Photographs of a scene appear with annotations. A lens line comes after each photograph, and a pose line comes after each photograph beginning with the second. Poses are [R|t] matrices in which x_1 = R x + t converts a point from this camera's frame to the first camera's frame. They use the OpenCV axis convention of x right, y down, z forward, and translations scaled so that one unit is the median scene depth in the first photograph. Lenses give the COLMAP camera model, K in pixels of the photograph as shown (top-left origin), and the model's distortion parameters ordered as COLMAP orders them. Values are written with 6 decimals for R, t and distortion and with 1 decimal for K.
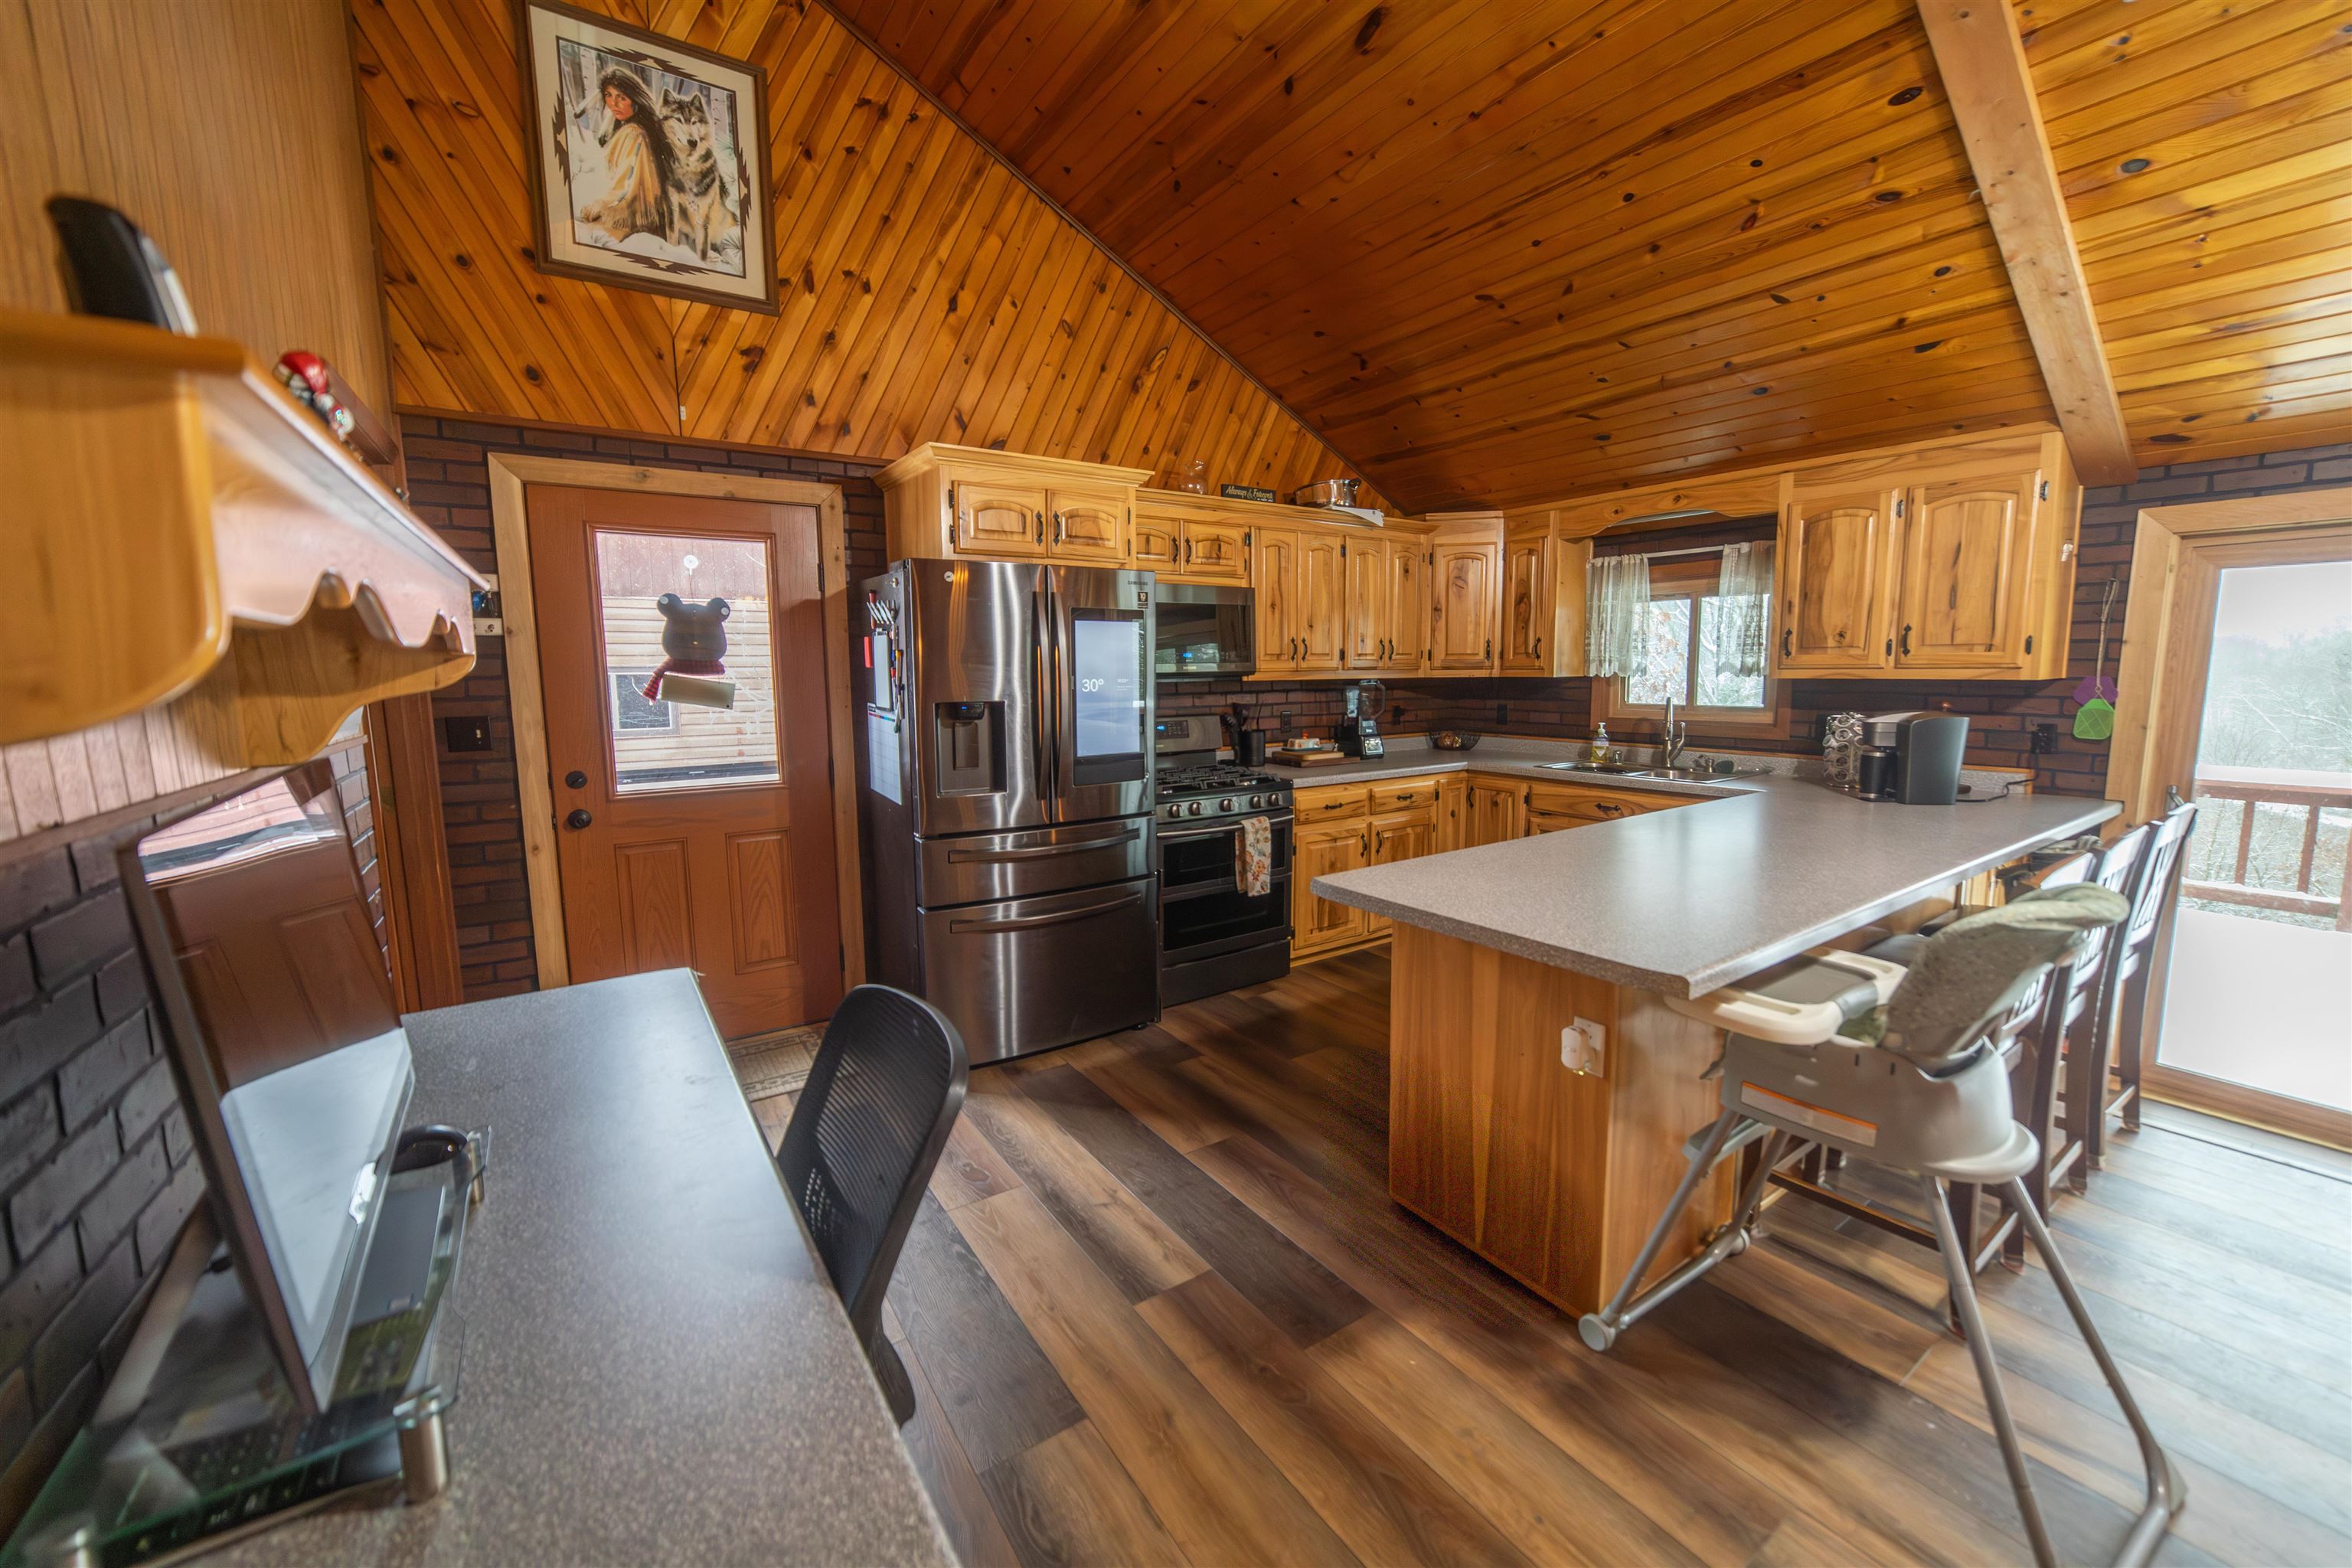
lens RADIAL K [[900.3, 0, 1185.1], [0, 900.3, 774.4], [0, 0, 1]] dist [-0.027880, 0.012389]
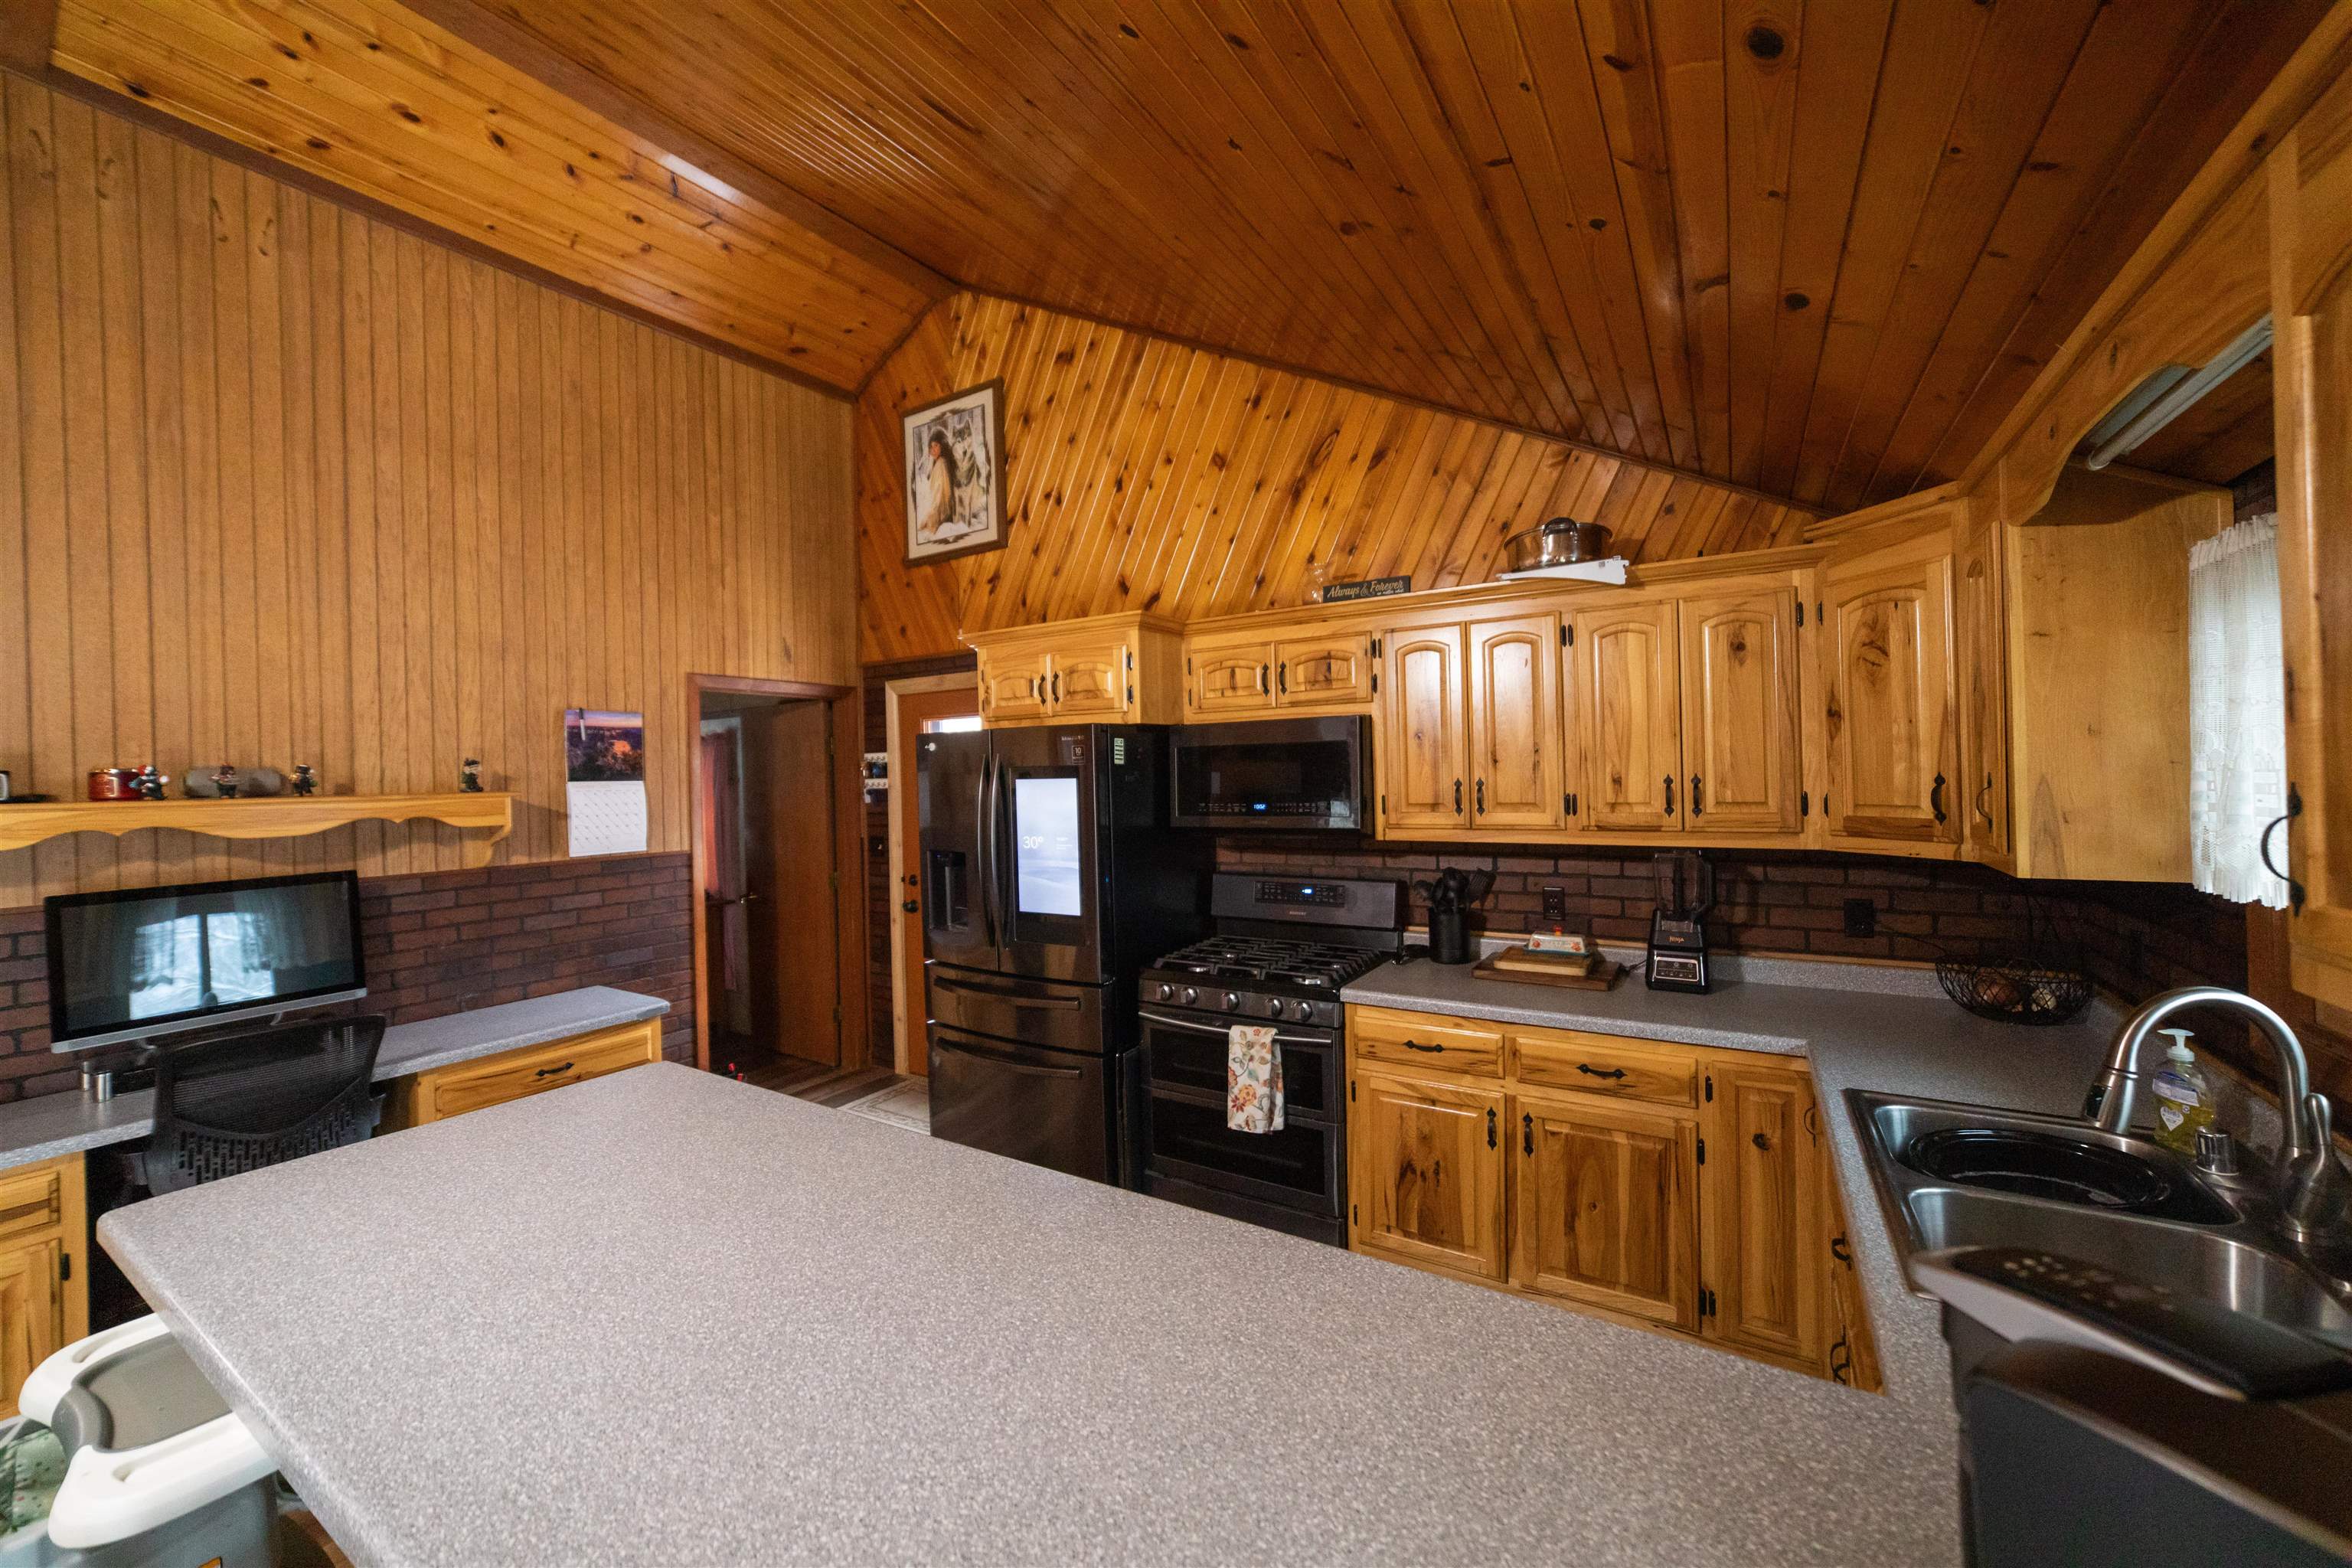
lens RADIAL K [[900.3, 0, 1185.1], [0, 900.3, 774.4], [0, 0, 1]] dist [-0.027880, 0.012389]
pose [[0.403349, 0.000285, -0.915046, 0.779018], [-0.092693, 0.994869, -0.040549, -0.131911], [0.910339, 0.101173, 0.401306, 0.657334]]
